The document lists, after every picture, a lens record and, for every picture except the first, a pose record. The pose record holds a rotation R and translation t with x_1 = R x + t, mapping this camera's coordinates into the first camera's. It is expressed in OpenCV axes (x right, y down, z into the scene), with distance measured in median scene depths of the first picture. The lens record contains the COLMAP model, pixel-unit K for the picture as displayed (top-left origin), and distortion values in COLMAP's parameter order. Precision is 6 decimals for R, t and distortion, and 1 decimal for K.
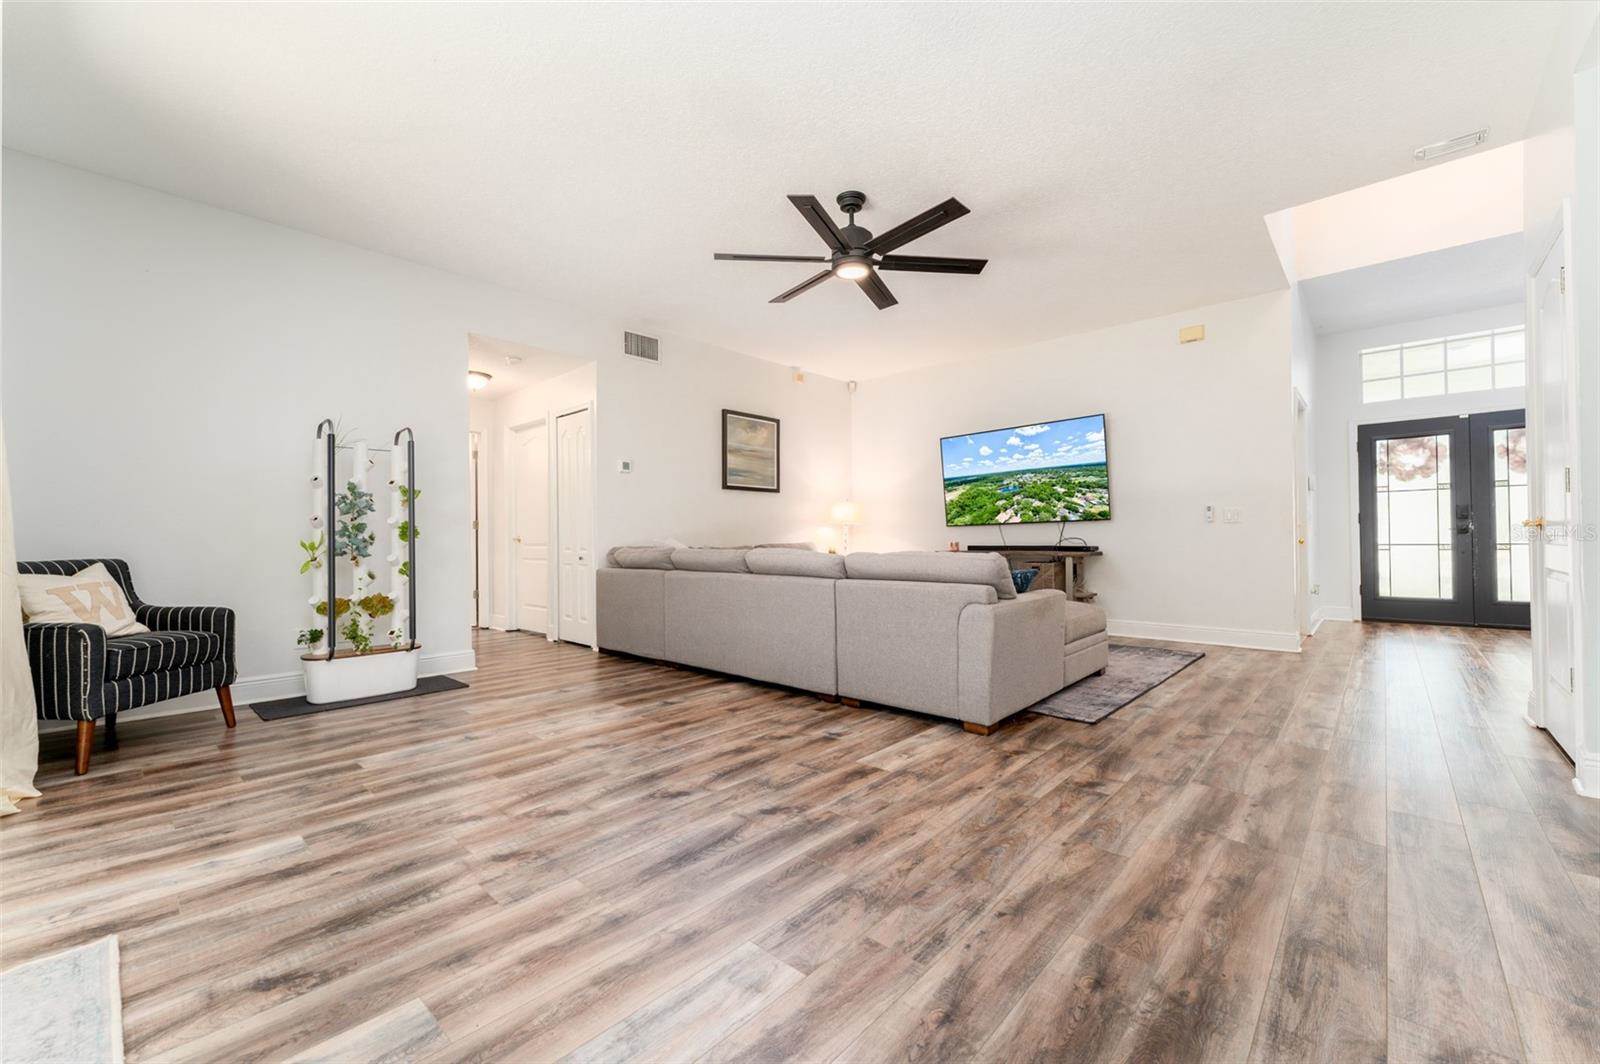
lens RADIAL K [[653.0, 0, 779.1], [0, 653.0, 539.0], [0, 0, 1]] dist [0.000628, 0.000043]
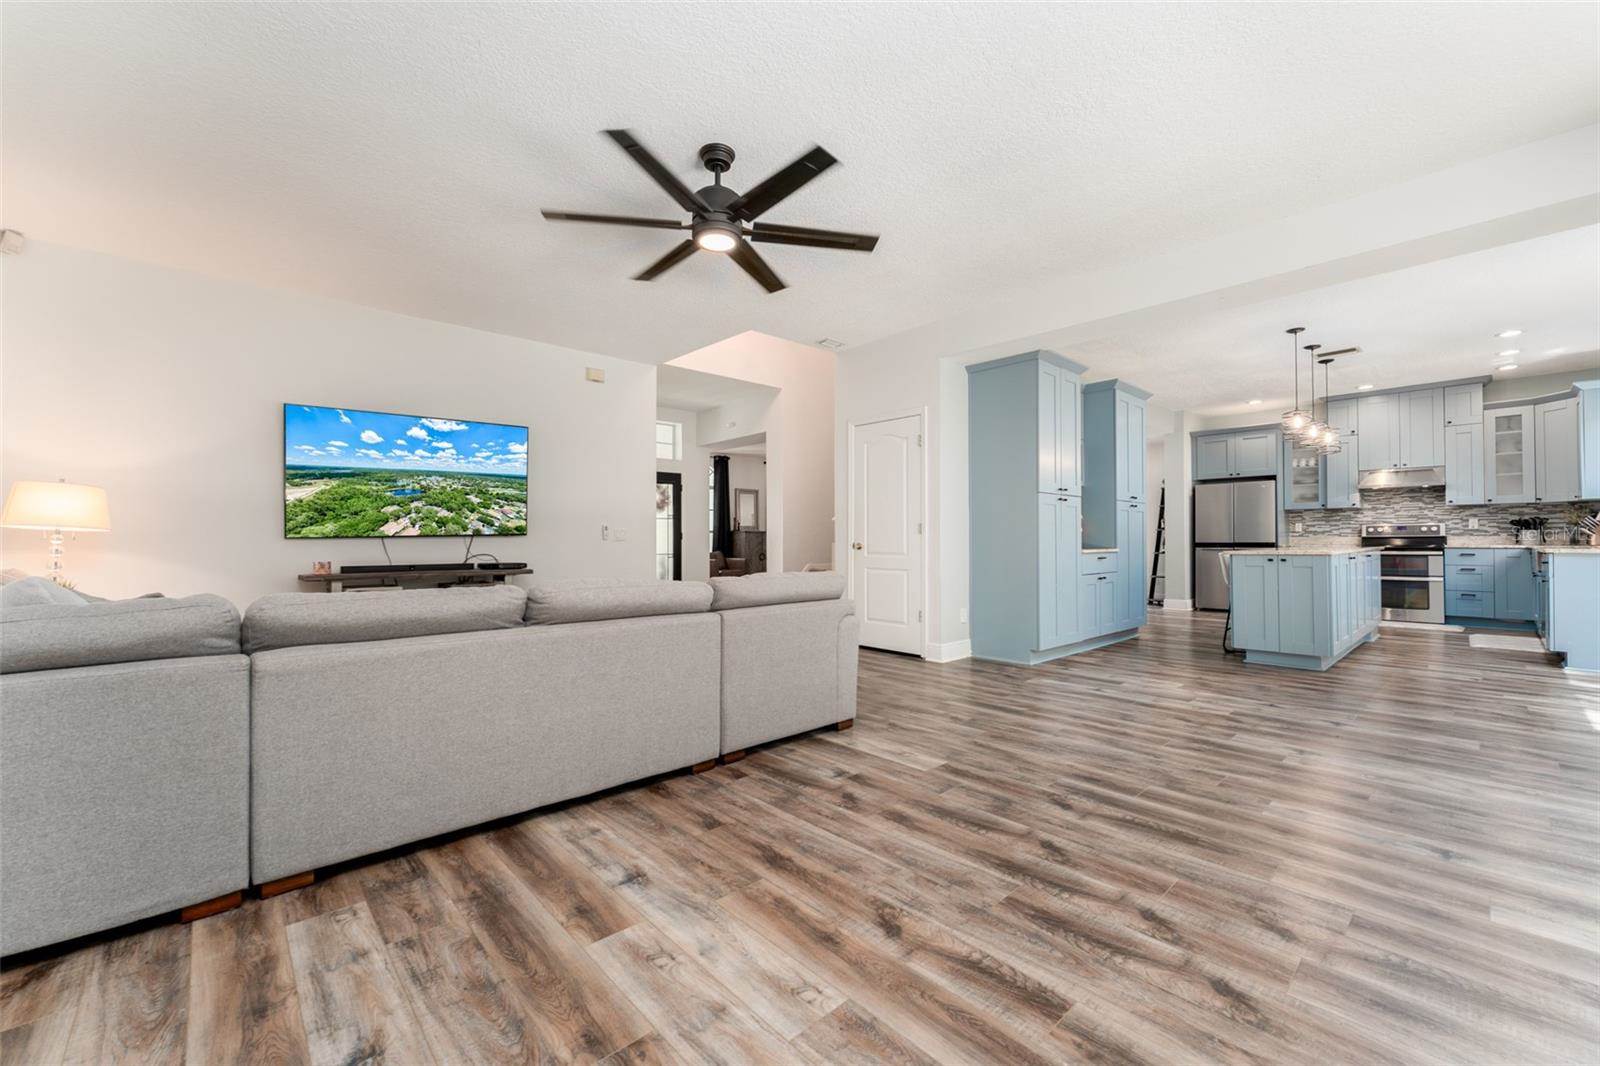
lens RADIAL K [[652.7, 0, 811.3], [0, 652.7, 533.1], [0, 0, 1]] dist [0.002210, -0.000689]
pose [[0.042896, 0.019879, 0.998882, -0.725037], [0.004037, 0.999790, -0.020071, -0.018386], [-0.999071, 0.004893, 0.042807, 0.865214]]
